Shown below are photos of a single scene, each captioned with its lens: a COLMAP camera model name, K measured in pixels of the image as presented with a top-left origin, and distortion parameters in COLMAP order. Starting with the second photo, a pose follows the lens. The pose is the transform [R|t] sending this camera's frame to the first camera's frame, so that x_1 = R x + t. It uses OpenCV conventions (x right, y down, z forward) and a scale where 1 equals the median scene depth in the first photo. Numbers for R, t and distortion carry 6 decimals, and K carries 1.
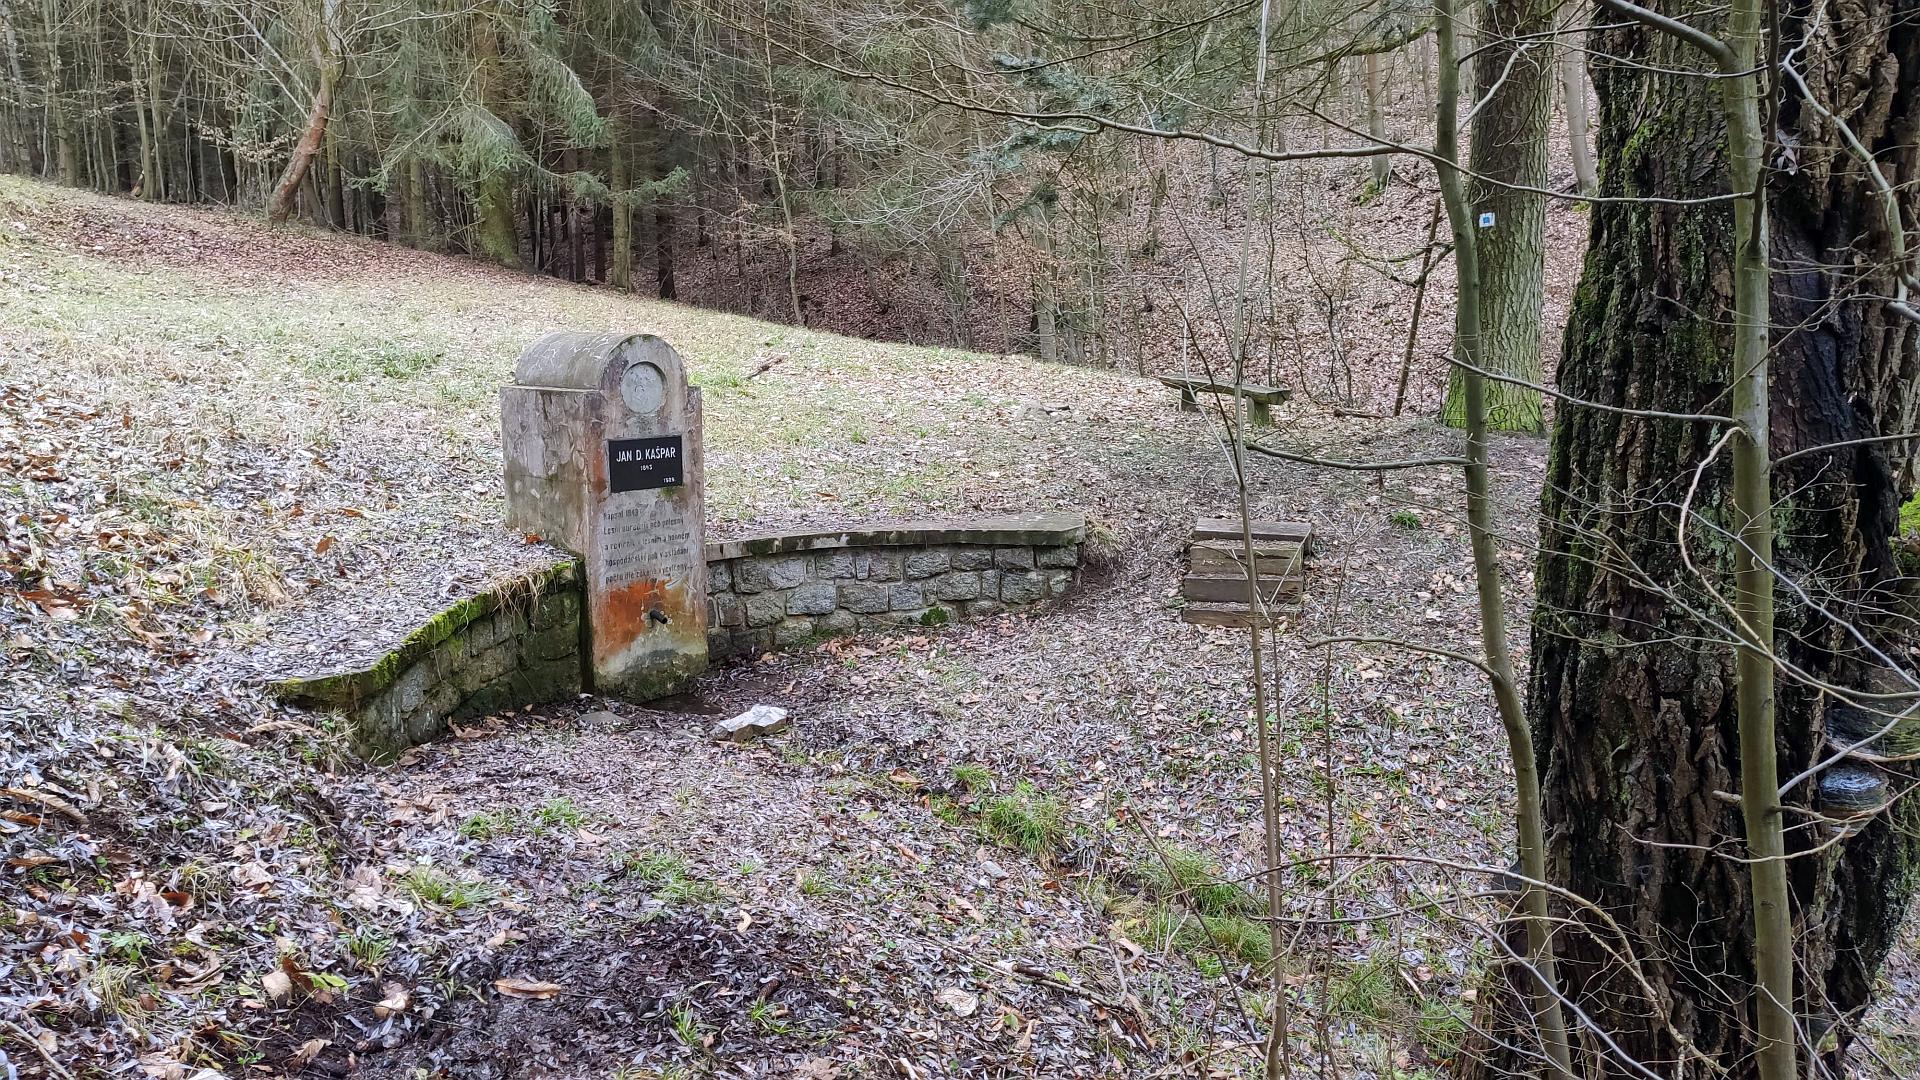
lens RADIAL K [[1459.3, 0, 961.3], [0, 1459.3, 541.7], [0, 0, 1]] dist [0.019160, -0.003388]
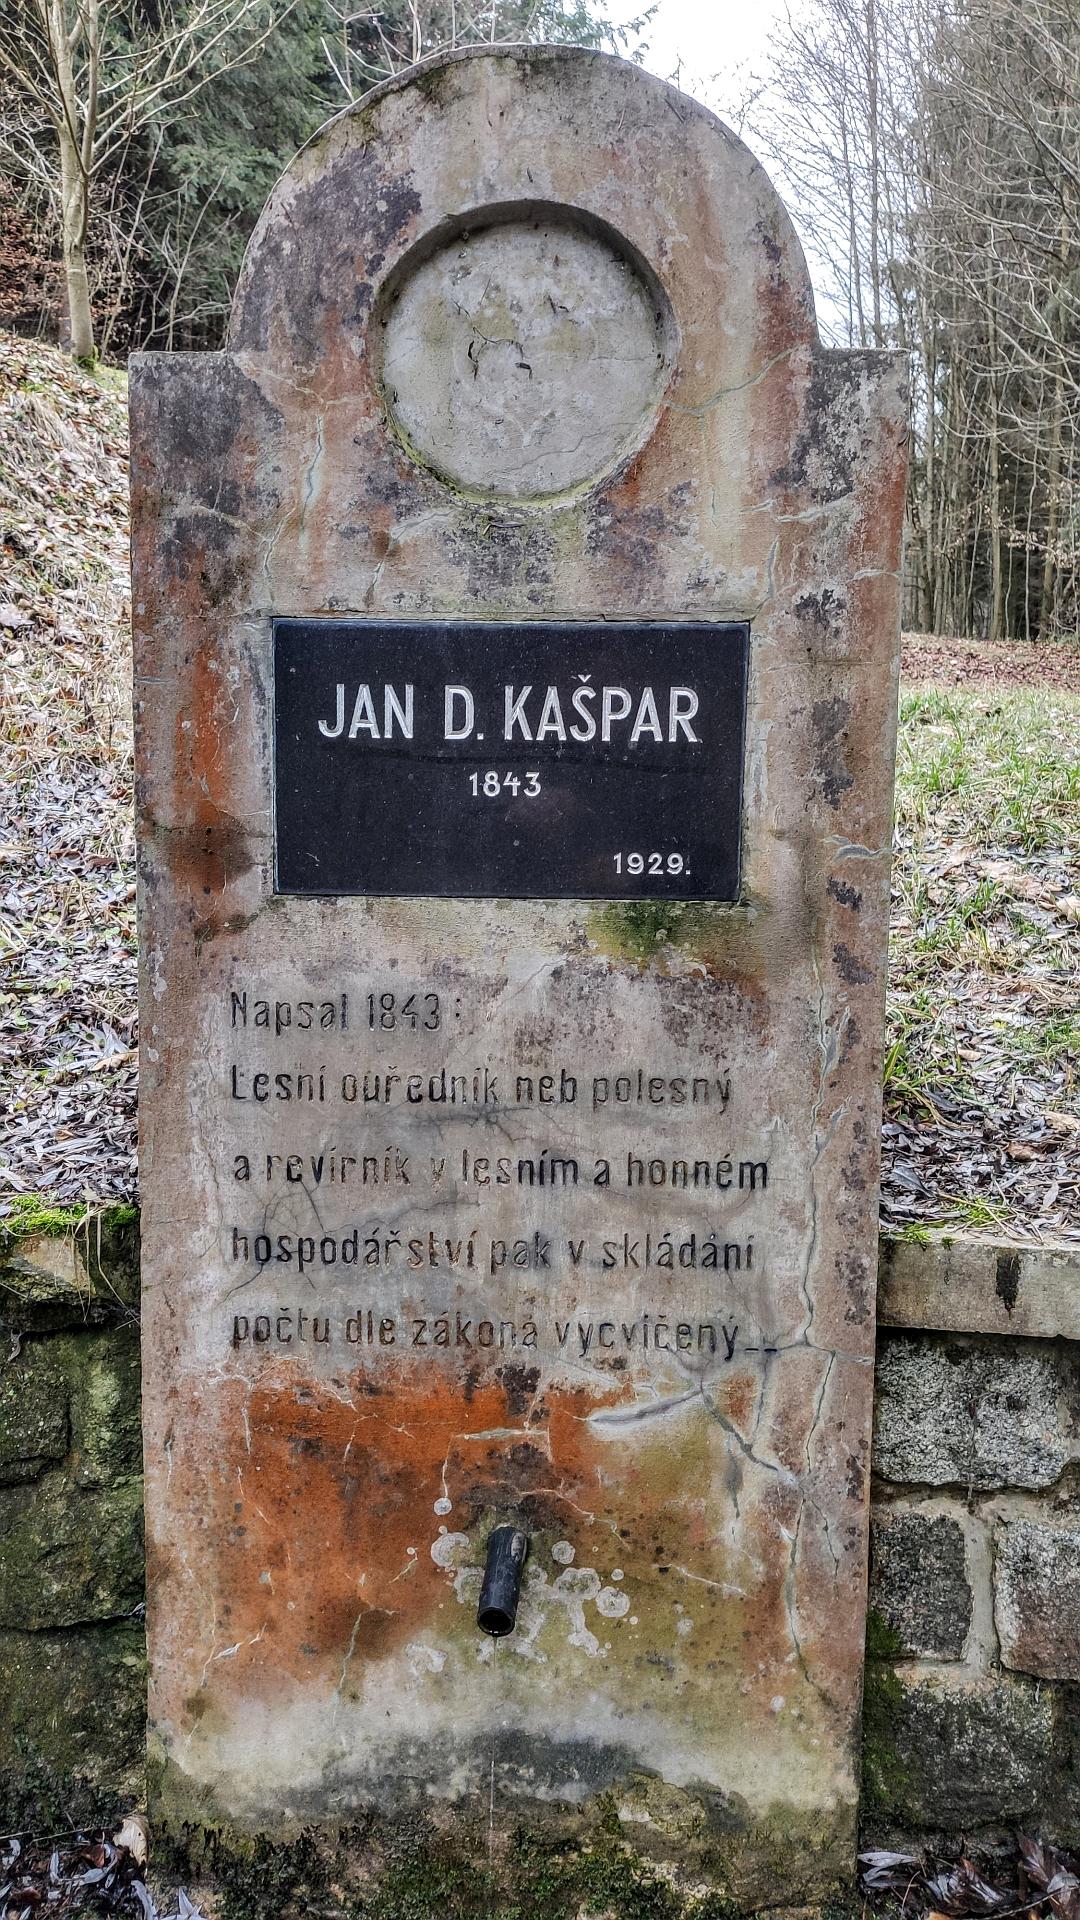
lens RADIAL K [[1459.3, 0, 540.1], [0, 1459.3, 958.7], [0, 0, 1]] dist [0.019160, -0.003388]
pose [[0.622277, 0.079627, -0.778737, -0.064071], [-0.128768, 0.991674, -0.001496, -0.028584], [0.772133, 0.101208, 0.627349, 0.886958]]
